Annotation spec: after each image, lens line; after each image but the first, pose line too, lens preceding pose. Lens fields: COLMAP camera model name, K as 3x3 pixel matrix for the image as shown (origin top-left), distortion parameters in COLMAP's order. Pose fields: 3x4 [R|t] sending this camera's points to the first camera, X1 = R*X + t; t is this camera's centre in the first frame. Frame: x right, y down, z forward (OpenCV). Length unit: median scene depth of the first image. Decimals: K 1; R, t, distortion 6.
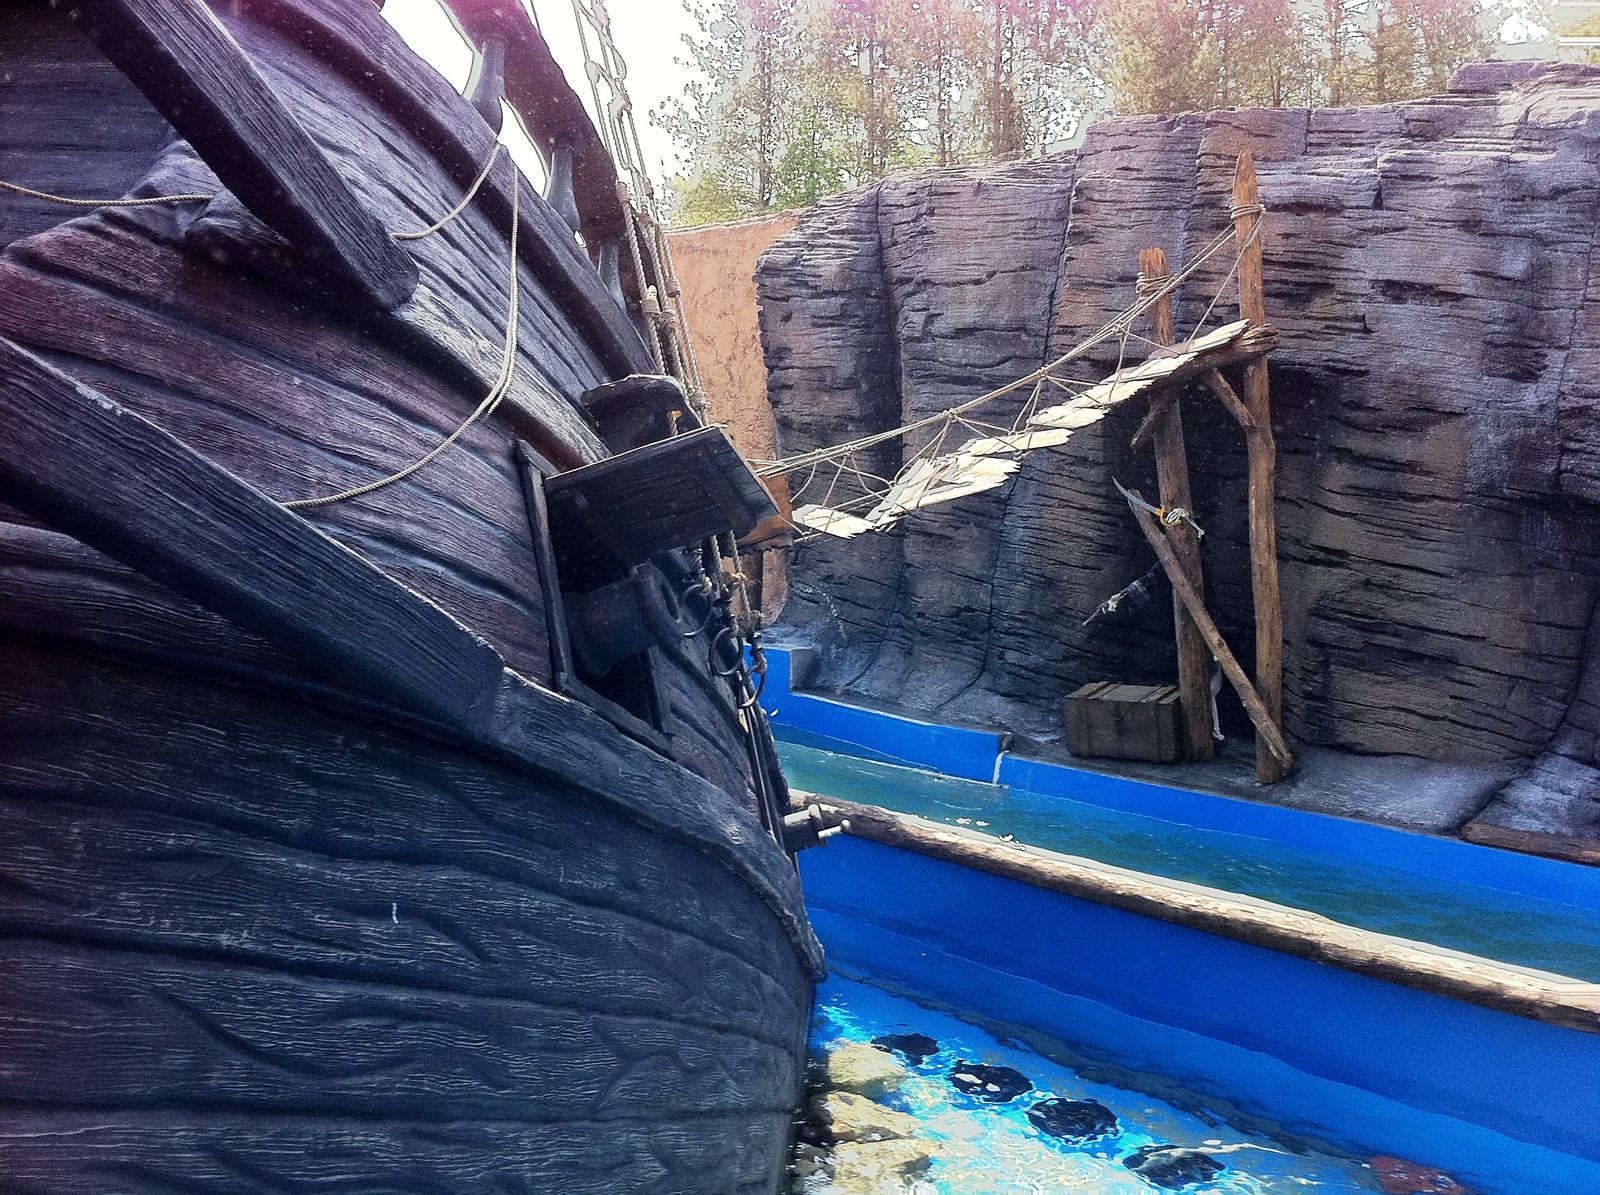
lens RADIAL K [[1332.9, 0, 800.0], [0, 1332.9, 597.5], [0, 0, 1]] dist [-0.061757, -0.002048]
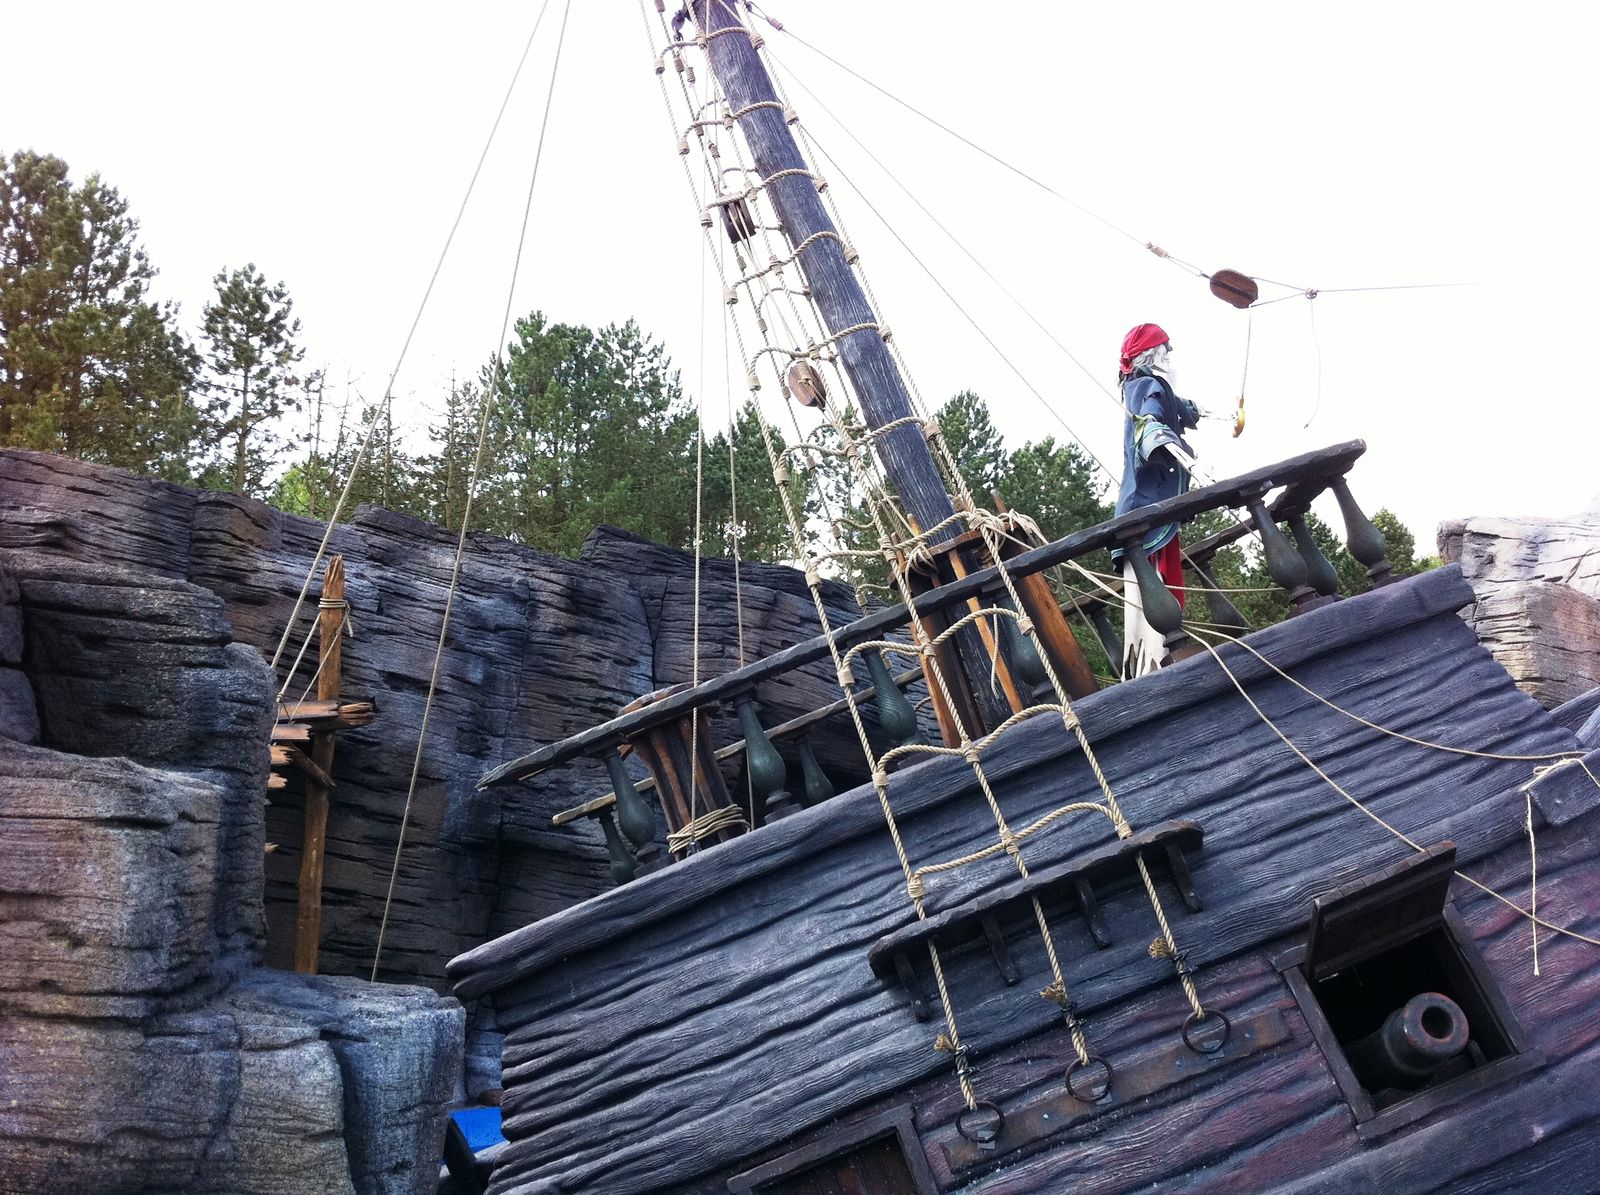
lens RADIAL K [[1332.9, 0, 800.0], [0, 1332.9, 597.5], [0, 0, 1]] dist [-0.061757, -0.002048]
pose [[0.165004, 0.147300, 0.975231, -0.758984], [0.081589, 0.983357, -0.162332, -0.072814], [-0.982912, 0.106353, 0.150240, 0.412437]]
